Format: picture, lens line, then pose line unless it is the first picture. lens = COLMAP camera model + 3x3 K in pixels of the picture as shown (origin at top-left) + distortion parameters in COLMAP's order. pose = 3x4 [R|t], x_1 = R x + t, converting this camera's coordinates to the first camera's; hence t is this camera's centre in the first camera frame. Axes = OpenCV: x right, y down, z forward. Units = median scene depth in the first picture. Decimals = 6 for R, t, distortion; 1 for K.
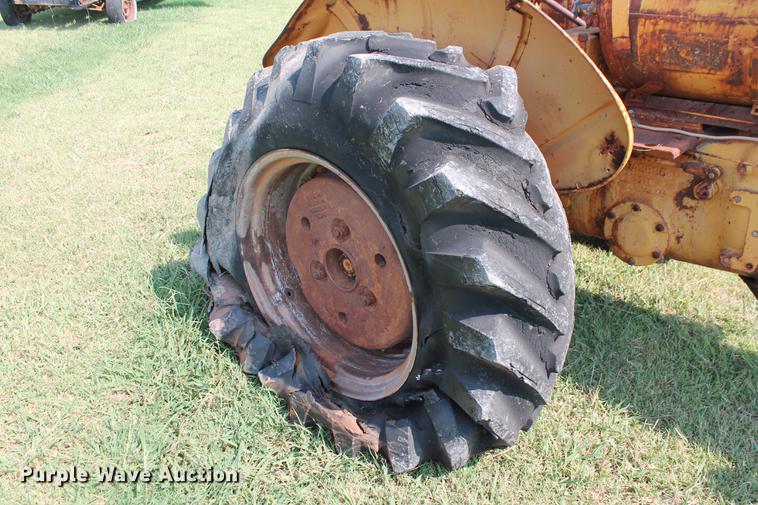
lens RADIAL K [[641.4, 0, 391.7], [0, 641.4, 256.0], [0, 0, 1]] dist [-0.167356, 0.146796]
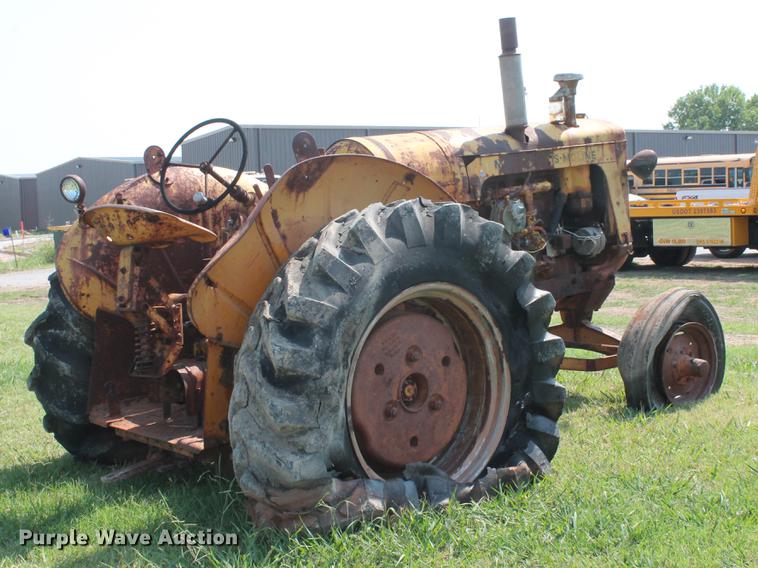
lens RADIAL K [[1156.4, 0, 372.8], [0, 1156.4, 278.7], [0, 0, 1]] dist [-0.065849, 0.000000]
pose [[0.106308, -0.067792, 0.992020, -2.395303], [0.512938, 0.858417, 0.003694, -0.226042], [-0.851817, 0.508452, 0.126030, 0.753654]]
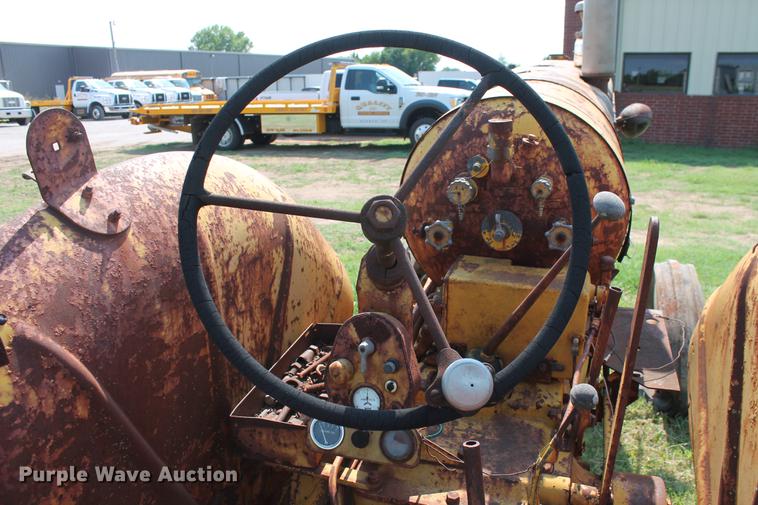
lens RADIAL K [[641.4, 0, 383.7], [0, 641.4, 256.8], [0, 0, 1]] dist [-0.167356, 0.146796]
pose [[-0.425356, -0.234900, 0.874011, -0.178221], [0.449327, 0.783488, 0.429245, -0.768570], [-0.785606, 0.575299, -0.227715, 1.373145]]
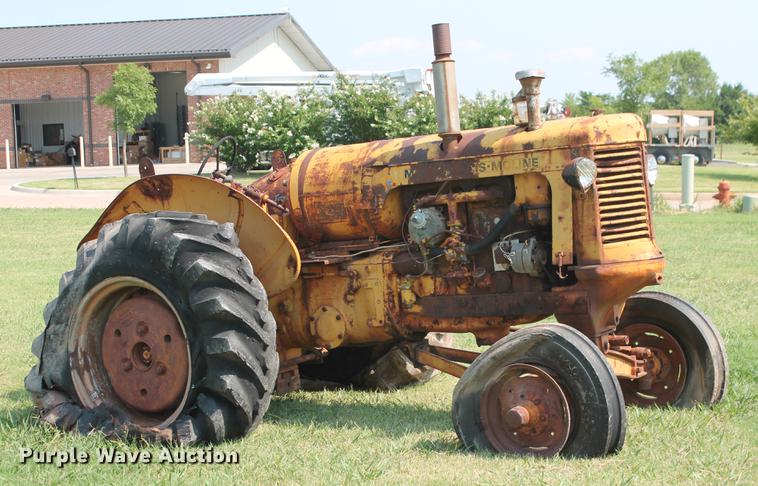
lens RADIAL K [[1446.2, 0, 372.2], [0, 1446.2, 246.2], [0, 0, 1]] dist [-0.035383, 0.000000]
pose [[0.985175, -0.041630, 0.166422, -0.111946], [0.108107, 0.903901, -0.413856, 1.443134], [-0.133200, 0.425712, 0.895001, -2.625873]]
